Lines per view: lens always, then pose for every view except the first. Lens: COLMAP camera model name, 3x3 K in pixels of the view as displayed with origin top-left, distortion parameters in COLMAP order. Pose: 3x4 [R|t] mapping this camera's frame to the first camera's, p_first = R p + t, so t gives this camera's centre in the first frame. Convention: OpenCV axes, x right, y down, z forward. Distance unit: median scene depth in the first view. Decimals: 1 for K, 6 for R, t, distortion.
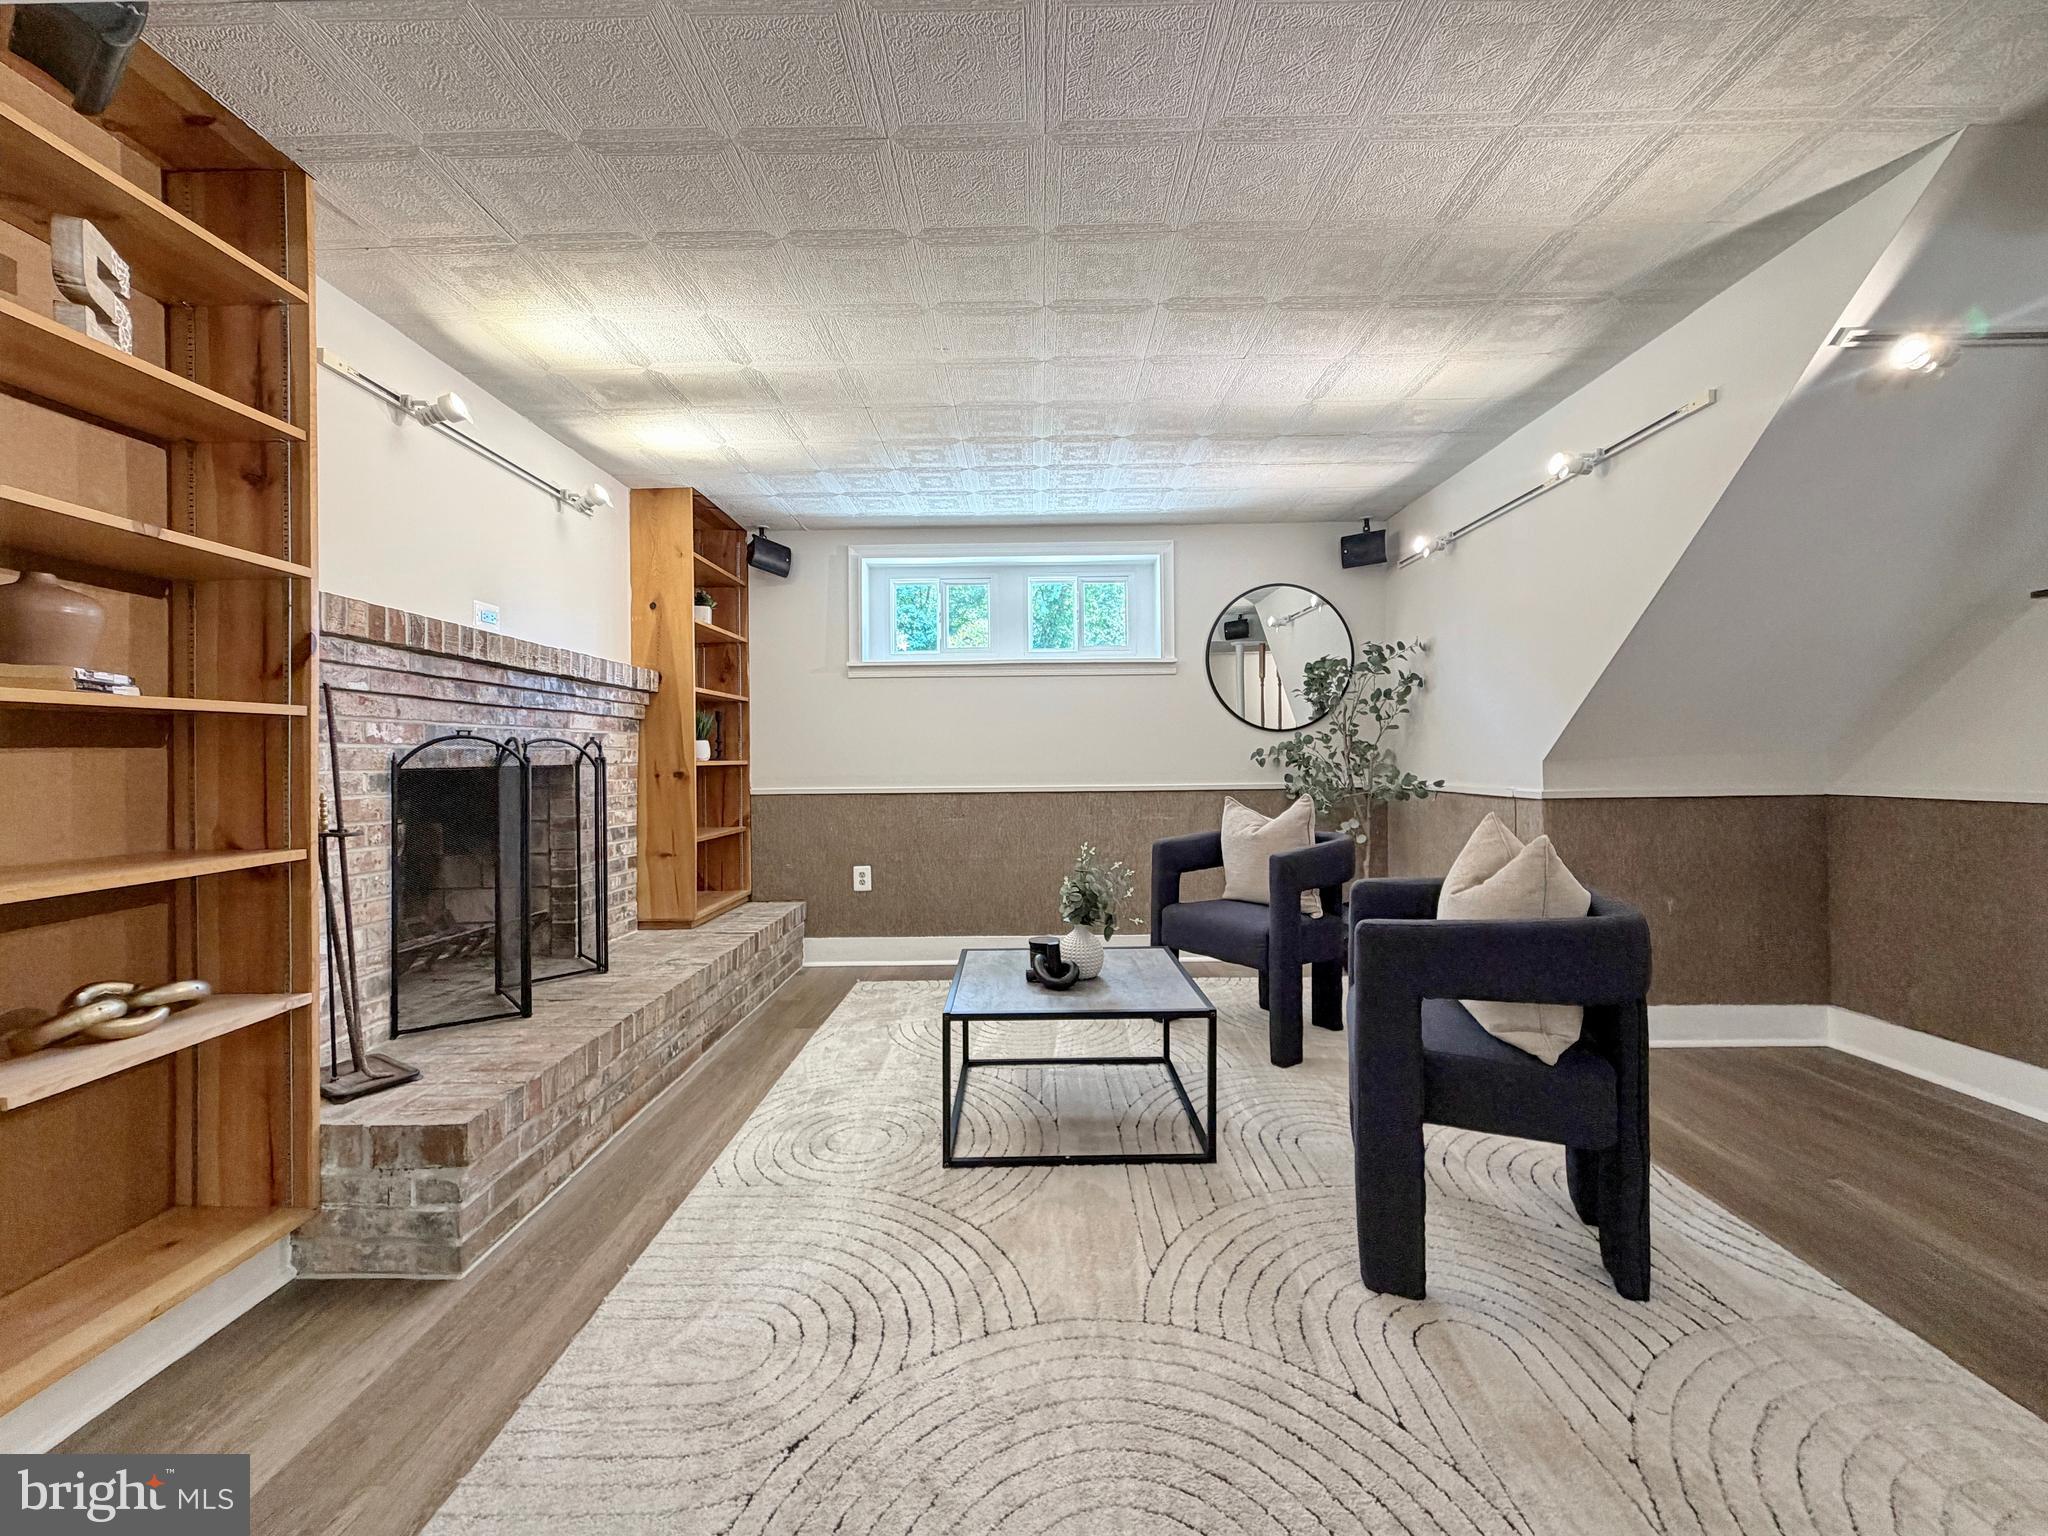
lens RADIAL K [[820.4, 0, 1019.1], [0, 820.4, 758.7], [0, 0, 1]] dist [0.009348, -0.000380]
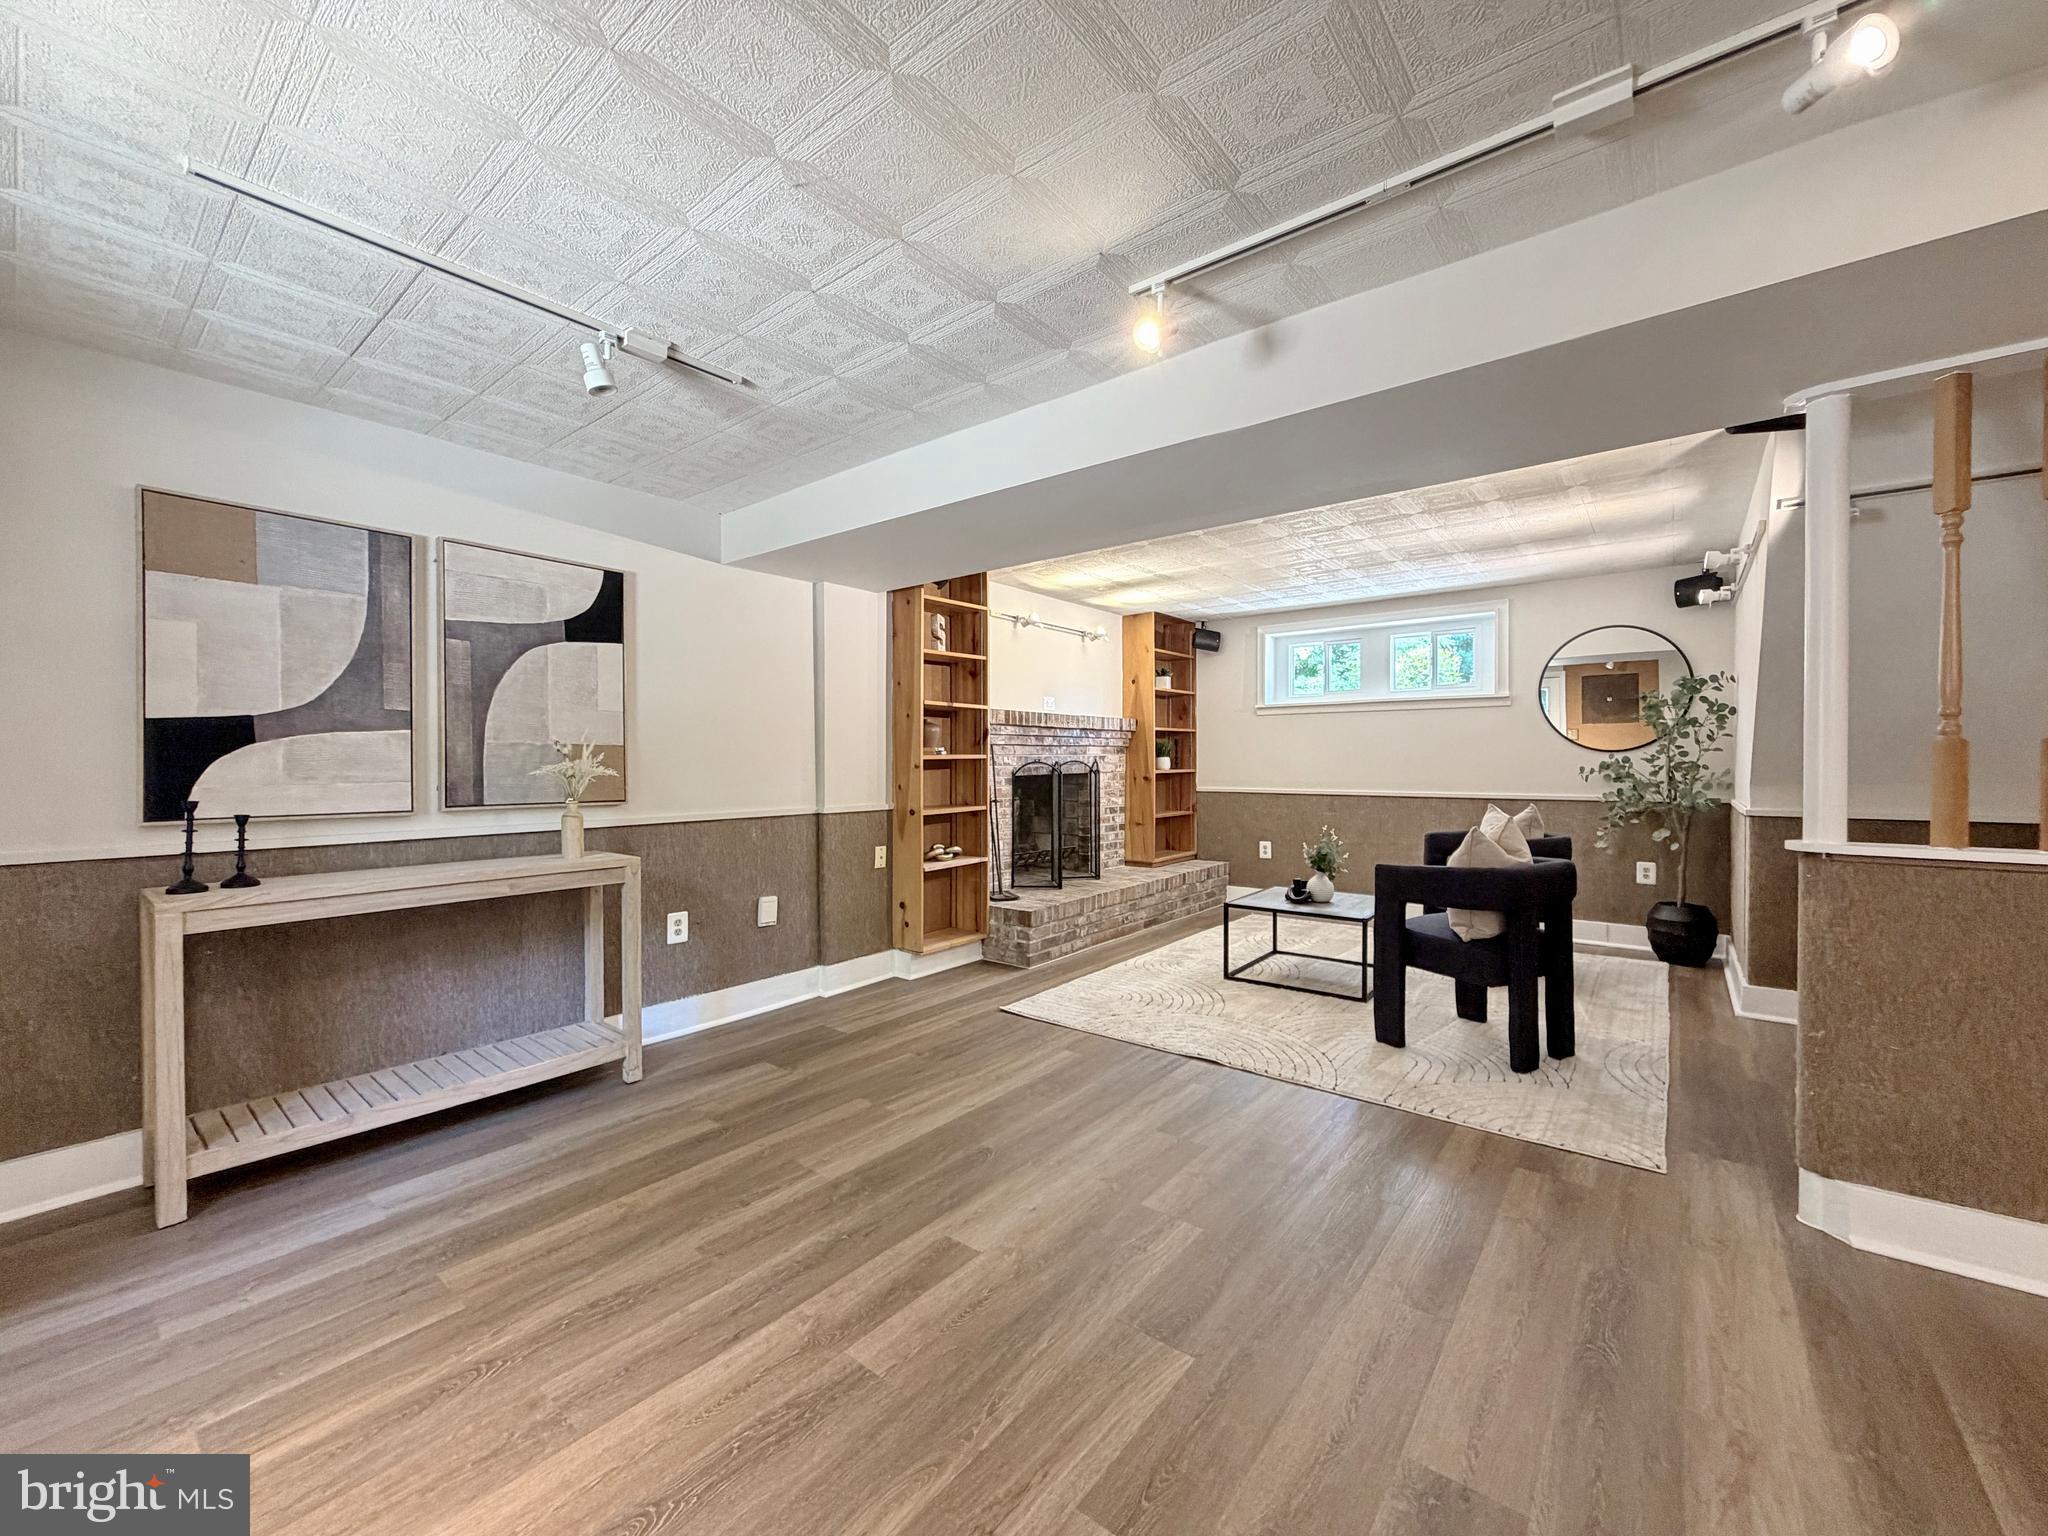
lens RADIAL K [[820.4, 0, 1022.7], [0, 820.4, 764.8], [0, 0, 1]] dist [0.009348, -0.000380]
pose [[0.790223, 0.011733, -0.612707, 0.684506], [-0.003396, 0.999885, 0.014768, -0.052556], [0.612810, -0.009589, 0.790172, -0.817472]]
